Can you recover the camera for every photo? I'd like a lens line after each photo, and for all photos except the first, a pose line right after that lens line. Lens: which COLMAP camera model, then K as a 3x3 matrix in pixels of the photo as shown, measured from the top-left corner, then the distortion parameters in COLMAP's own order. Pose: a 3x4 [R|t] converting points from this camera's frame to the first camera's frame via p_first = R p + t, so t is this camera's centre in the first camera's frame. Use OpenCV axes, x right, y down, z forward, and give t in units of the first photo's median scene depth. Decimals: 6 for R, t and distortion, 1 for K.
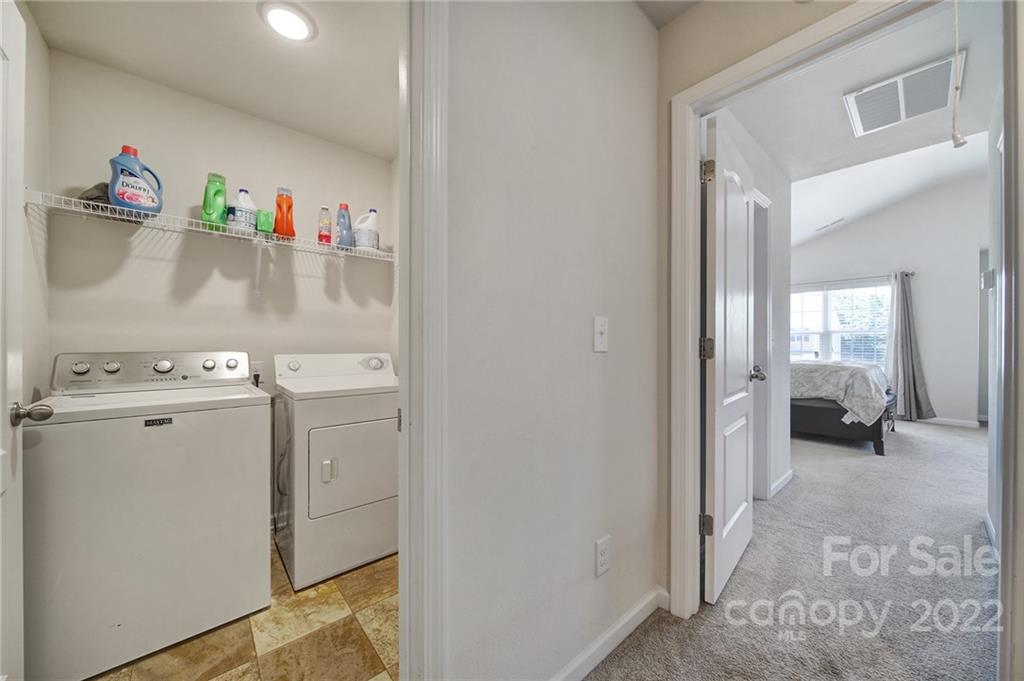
lens RADIAL K [[361.6, 0, 512.0], [0, 361.6, 340.5], [0, 0, 1]] dist [-0.004060, 0.000039]
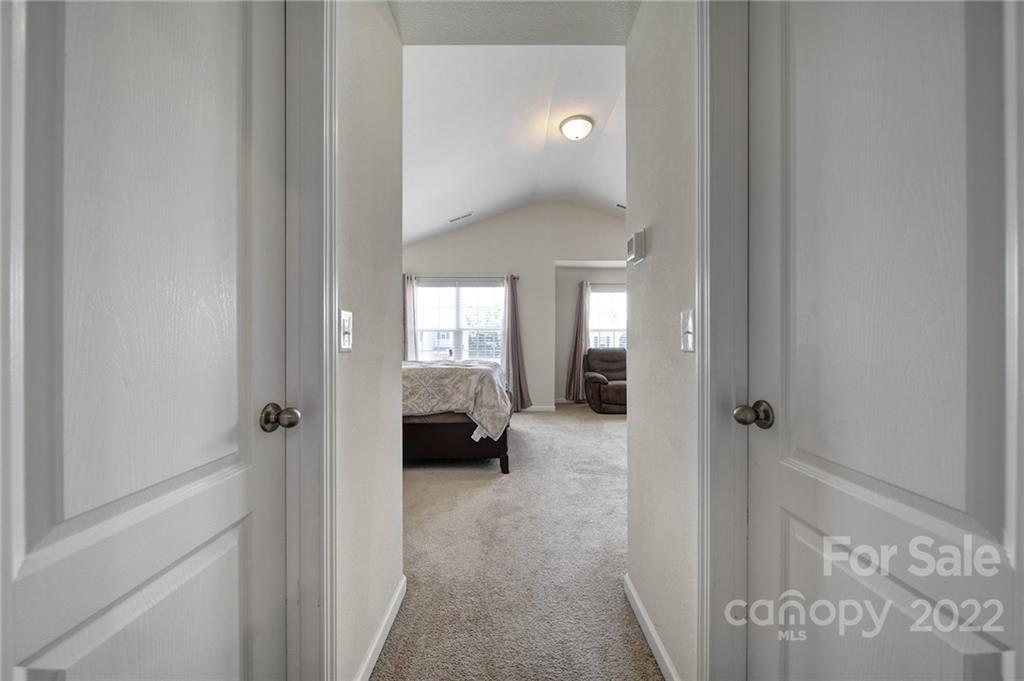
lens RADIAL K [[361.6, 0, 512.0], [0, 361.6, 340.5], [0, 0, 1]] dist [-0.004060, 0.000039]
pose [[0.651948, -0.004985, 0.758248, 0.360024], [0.002680, 0.999987, 0.004270, 0.003056], [-0.758259, -0.000752, 0.651953, 0.401903]]
